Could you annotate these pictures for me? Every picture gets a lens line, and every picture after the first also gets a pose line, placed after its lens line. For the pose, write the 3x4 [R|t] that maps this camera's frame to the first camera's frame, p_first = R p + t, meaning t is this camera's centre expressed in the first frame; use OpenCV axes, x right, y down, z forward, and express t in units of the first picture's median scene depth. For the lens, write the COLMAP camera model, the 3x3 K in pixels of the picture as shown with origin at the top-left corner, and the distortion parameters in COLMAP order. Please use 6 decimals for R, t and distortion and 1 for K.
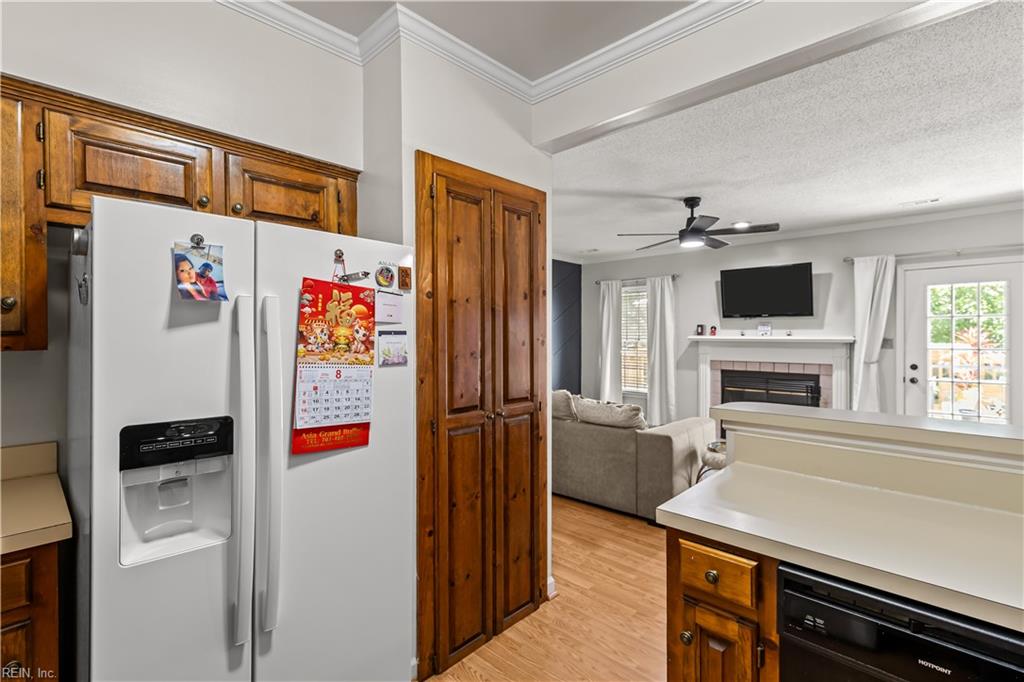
lens RADIAL K [[474.2, 0, 510.8], [0, 474.2, 336.8], [0, 0, 1]] dist [0.010666, -0.000605]
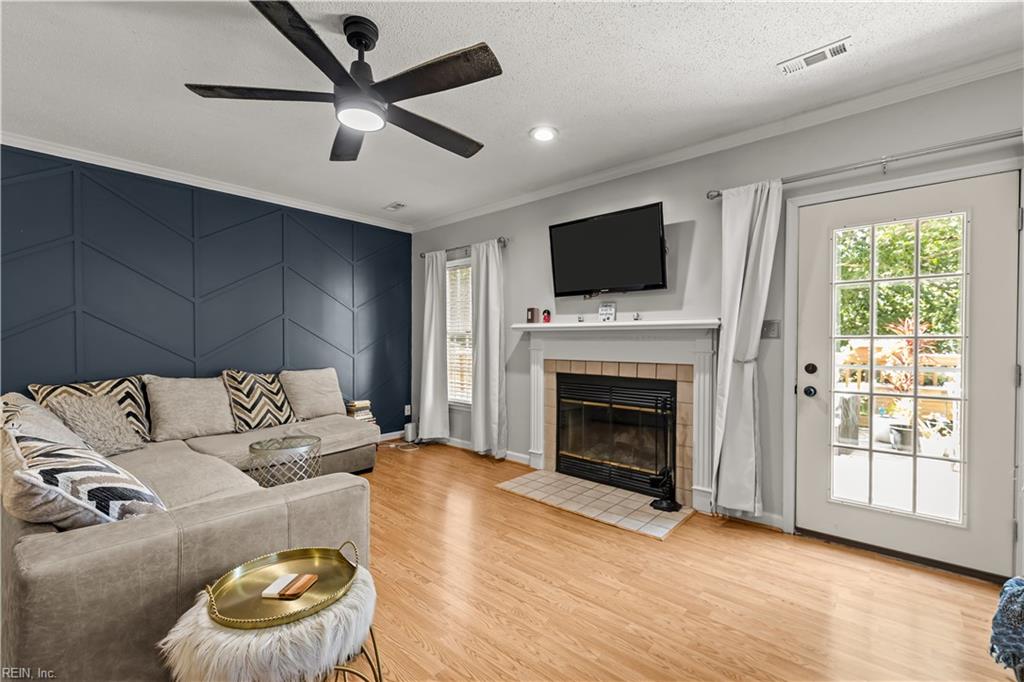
lens RADIAL K [[443.7, 0, 507.3], [0, 443.7, 345.2], [0, 0, 1]] dist [0.004265, -0.000315]
pose [[0.999552, 0.002777, 0.029796, 0.444941], [-0.003026, 0.999961, 0.008345, 0.030426], [-0.029772, -0.008431, 0.999521, 0.453230]]
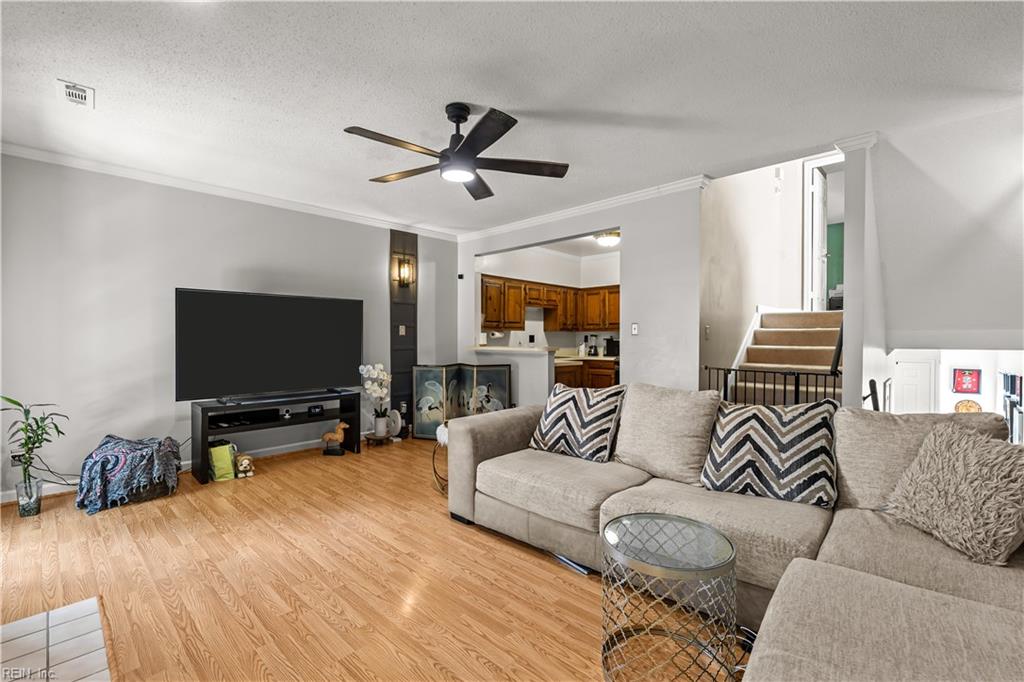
lens RADIAL K [[443.7, 0, 522.9], [0, 443.7, 337.6], [0, 0, 1]] dist [0.004265, -0.000315]
pose [[-0.999698, 0.002936, -0.024394, 0.261140], [0.002917, 0.999995, 0.000820, 0.030735], [0.024396, 0.000749, -0.999702, 1.419066]]
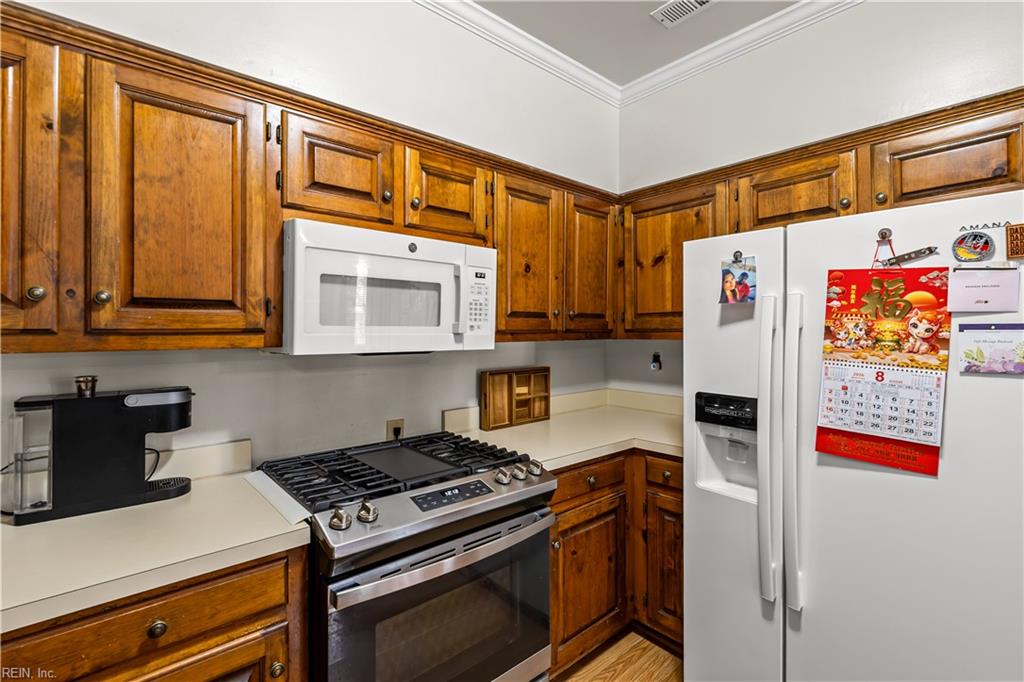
lens RADIAL K [[474.2, 0, 517.7], [0, 474.2, 329.3], [0, 0, 1]] dist [0.010666, -0.000605]
pose [[-0.080834, -0.003110, -0.996723, 0.155239], [-0.003597, 0.999990, -0.002829, -0.000115], [0.996721, 0.003356, -0.080844, 0.122732]]
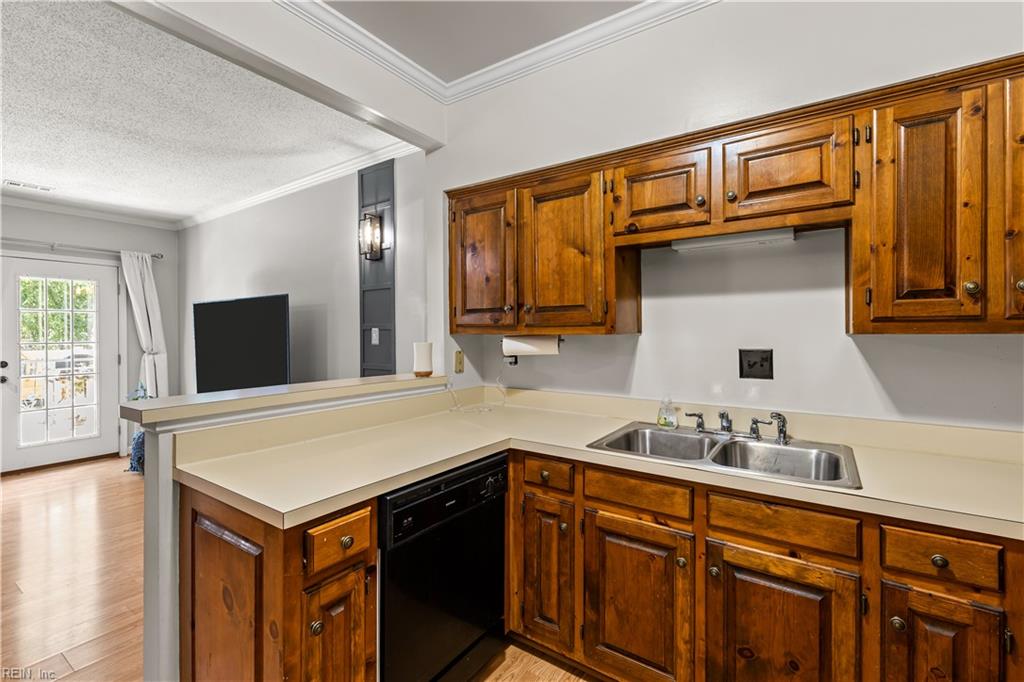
lens RADIAL K [[443.7, 0, 519.7], [0, 443.7, 337.3], [0, 0, 1]] dist [0.004265, -0.000315]
pose [[-0.174765, -0.007483, 0.984582, -0.146107], [0.004333, 0.999956, 0.008369, 0.009359], [-0.984601, 0.005729, -0.174725, 0.186909]]
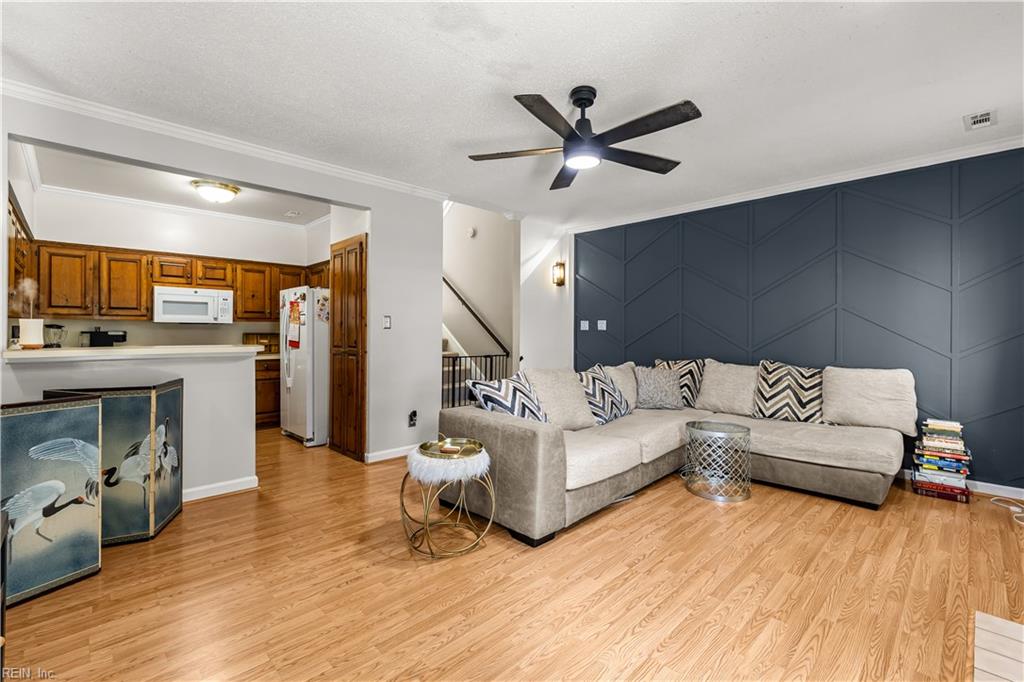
lens RADIAL K [[443.7, 0, 506.8], [0, 443.7, 332.0], [0, 0, 1]] dist [0.004265, -0.000315]
pose [[-0.038259, 0.002029, -0.999266, 0.852818], [-0.006725, 0.999975, 0.002288, 0.029526], [0.999245, 0.006807, -0.038245, 0.797271]]
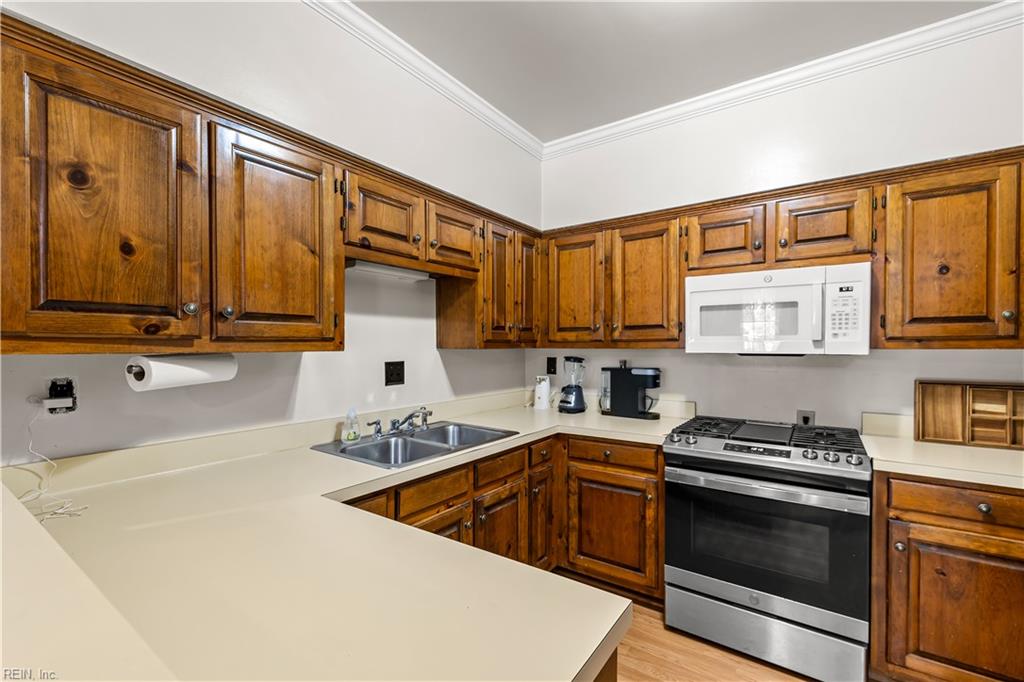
lens RADIAL K [[443.7, 0, 514.3], [0, 443.7, 352.7], [0, 0, 1]] dist [0.004265, -0.000315]
pose [[-0.988110, 0.004468, -0.153685, 0.140472], [0.001525, 0.999813, 0.019264, 0.005202], [0.153743, 0.018801, -0.987932, 0.410648]]
